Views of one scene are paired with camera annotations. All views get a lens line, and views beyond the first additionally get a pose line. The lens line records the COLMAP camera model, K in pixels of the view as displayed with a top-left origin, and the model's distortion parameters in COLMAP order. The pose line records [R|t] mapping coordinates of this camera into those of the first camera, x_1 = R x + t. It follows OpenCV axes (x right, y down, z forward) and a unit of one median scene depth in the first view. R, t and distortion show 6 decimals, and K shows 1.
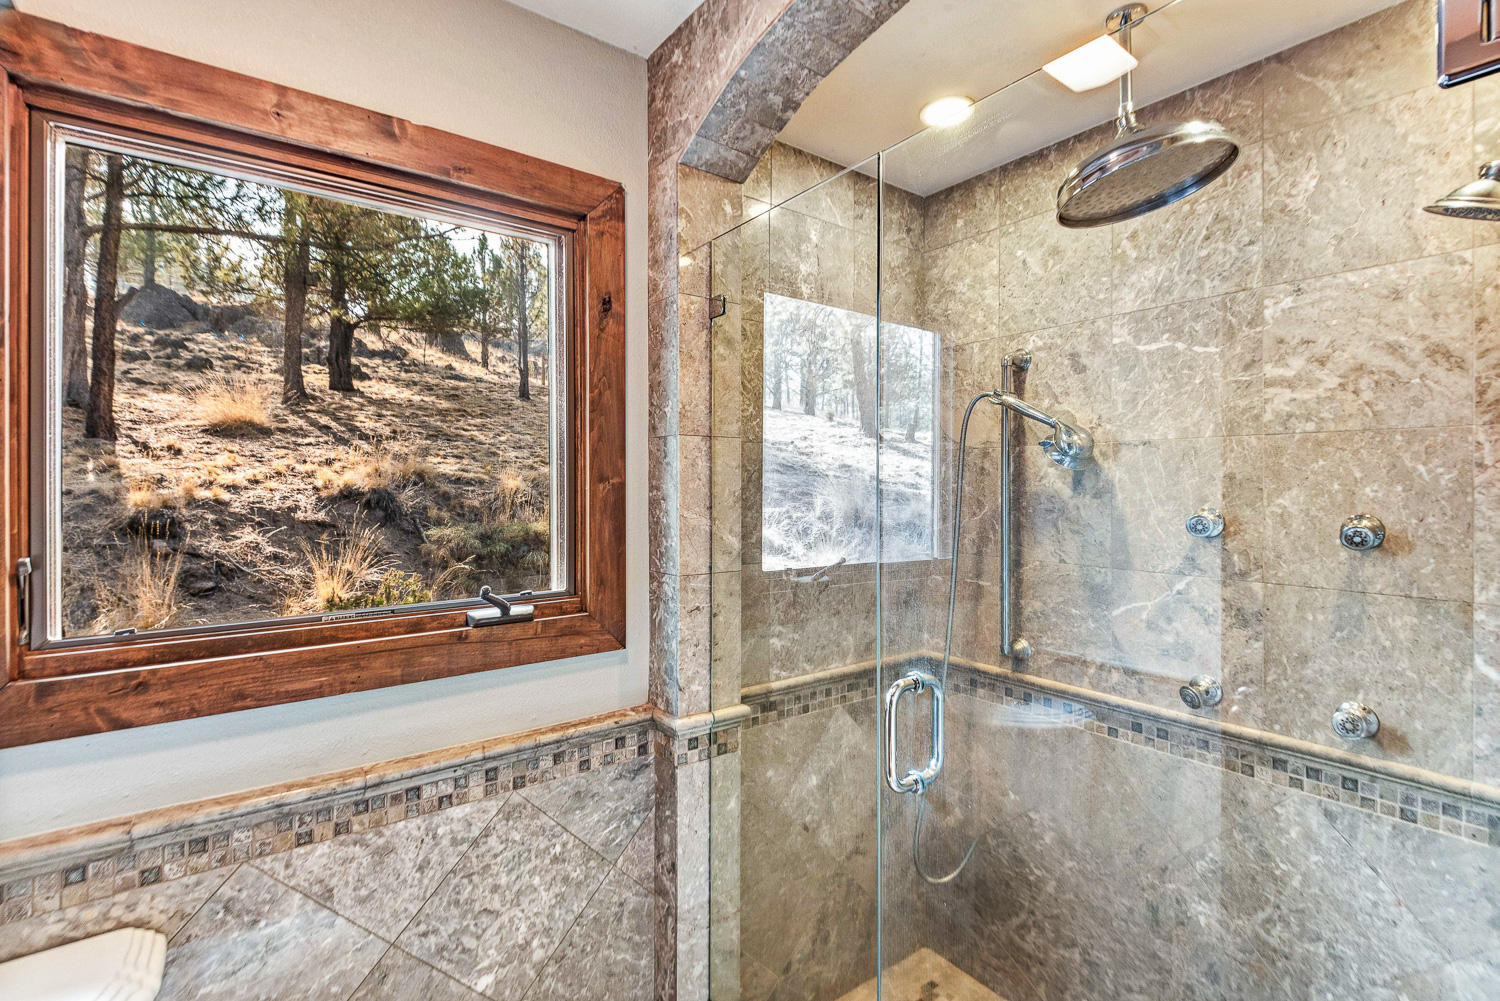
lens RADIAL K [[688.9, 0, 743.9], [0, 688.9, 485.6], [0, 0, 1]] dist [0.017581, -0.007442]
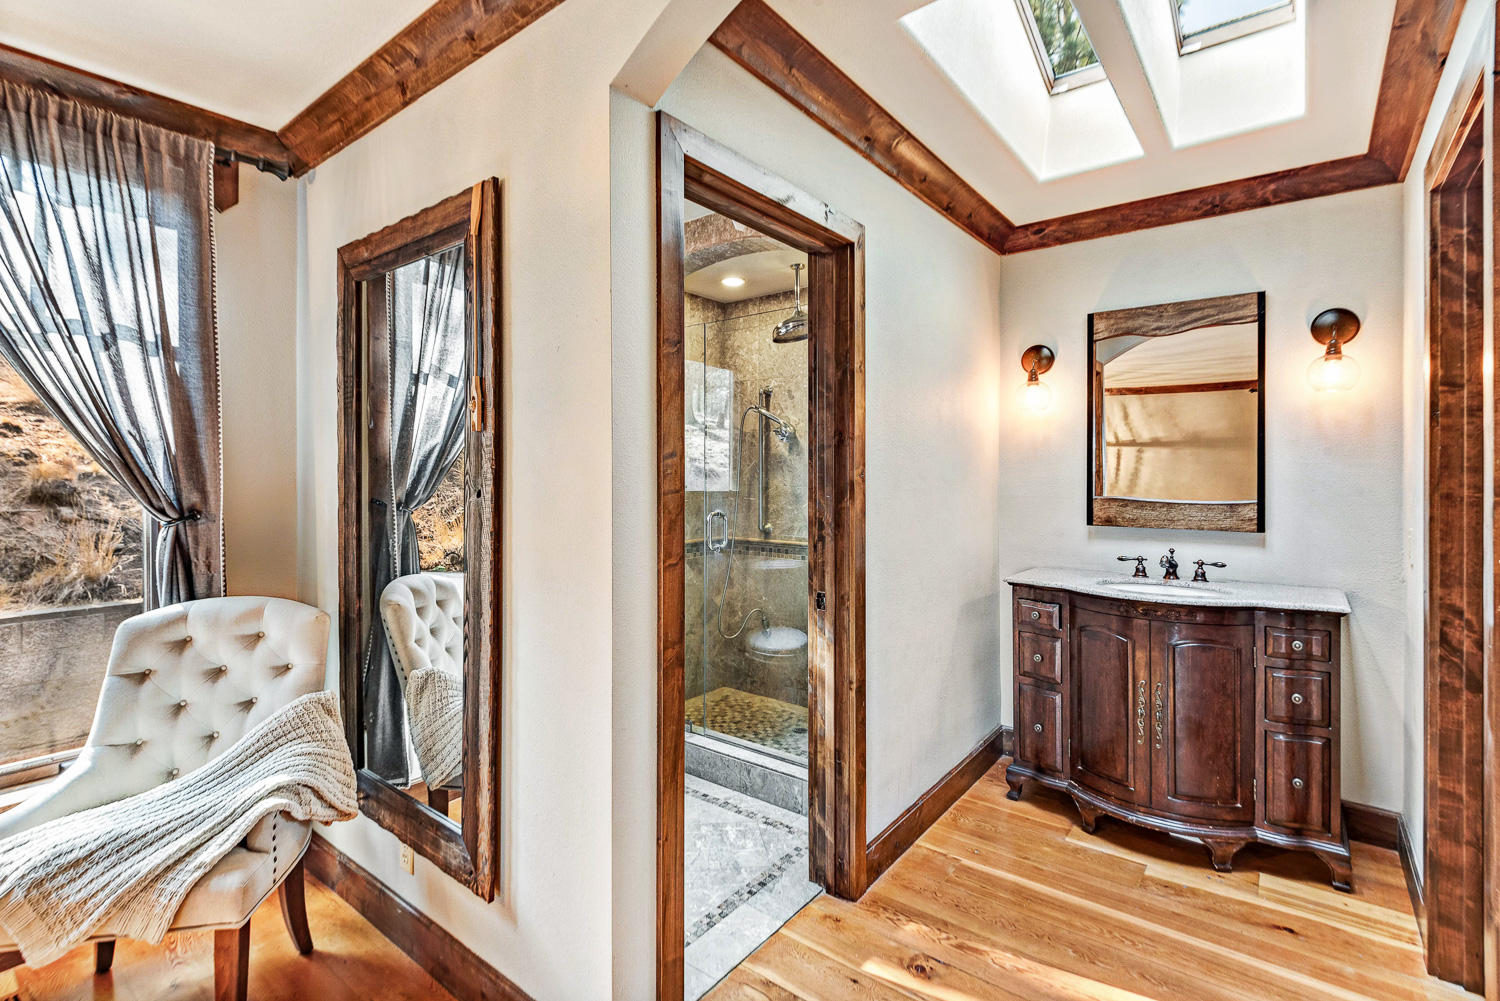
lens RADIAL K [[710.0, 0, 742.4], [0, 710.0, 481.8], [0, 0, 1]] dist [0.006140, -0.000033]
pose [[0.966938, -0.001464, 0.255009, -0.218441], [-0.000608, 0.999967, 0.008044, 0.074156], [-0.255012, -0.007933, 0.966905, -1.033236]]
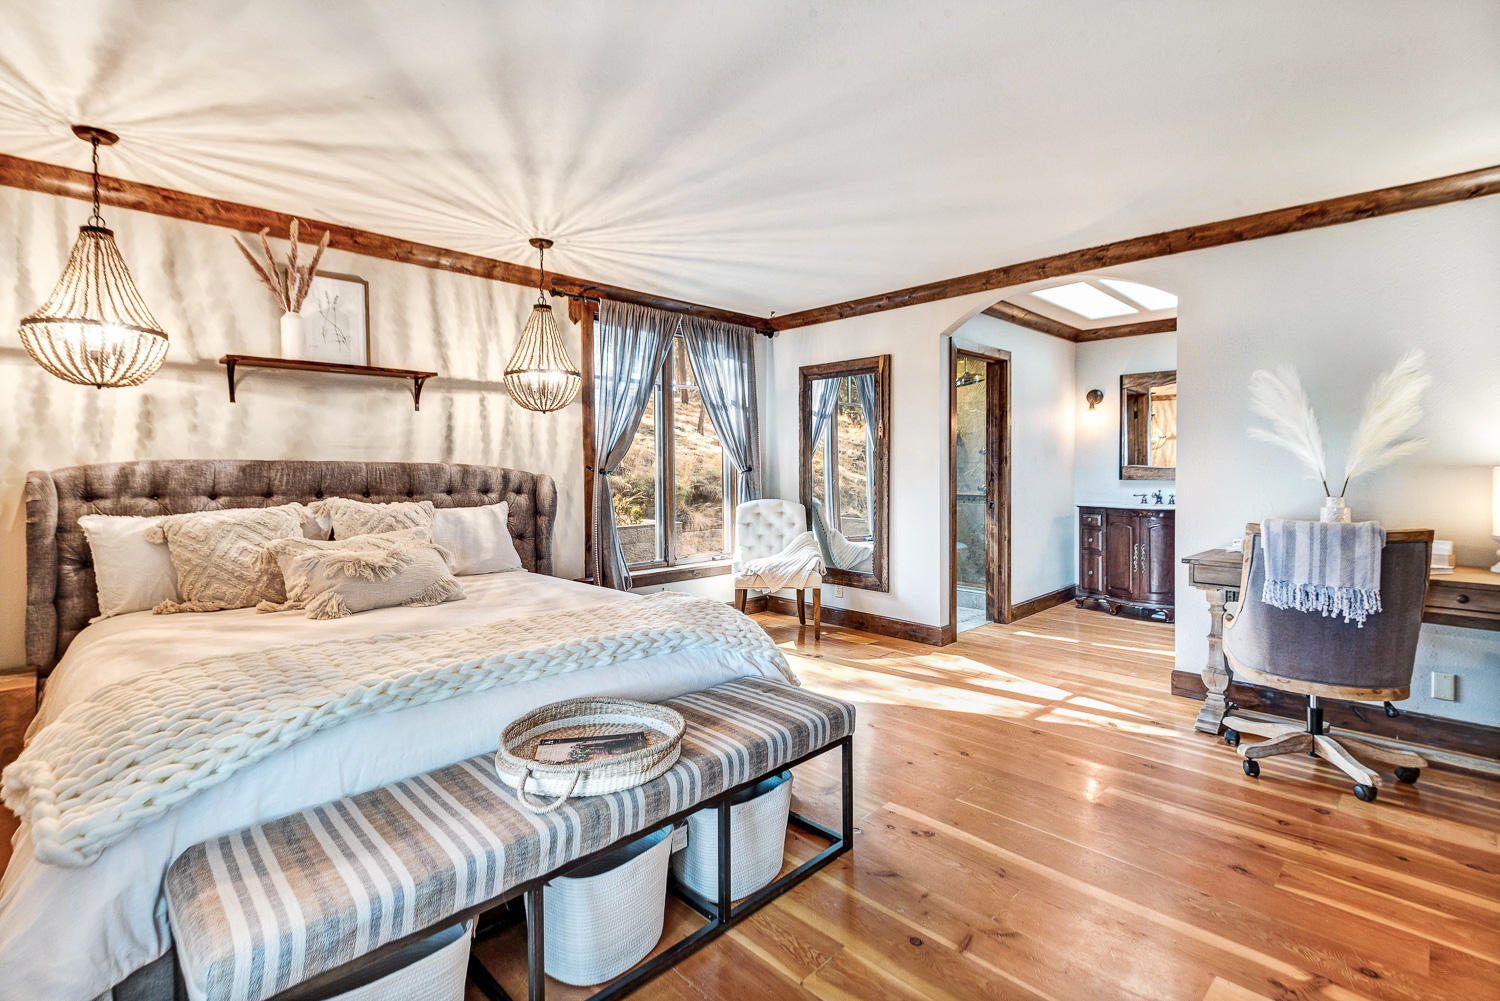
lens RADIAL K [[710.0, 0, 742.4], [0, 710.0, 481.8], [0, 0, 1]] dist [0.006140, -0.000033]
pose [[0.991224, -0.003349, 0.132152, -1.921845], [0.000387, 0.999748, 0.022428, 0.157454], [-0.132194, -0.022180, 0.990976, -3.903641]]
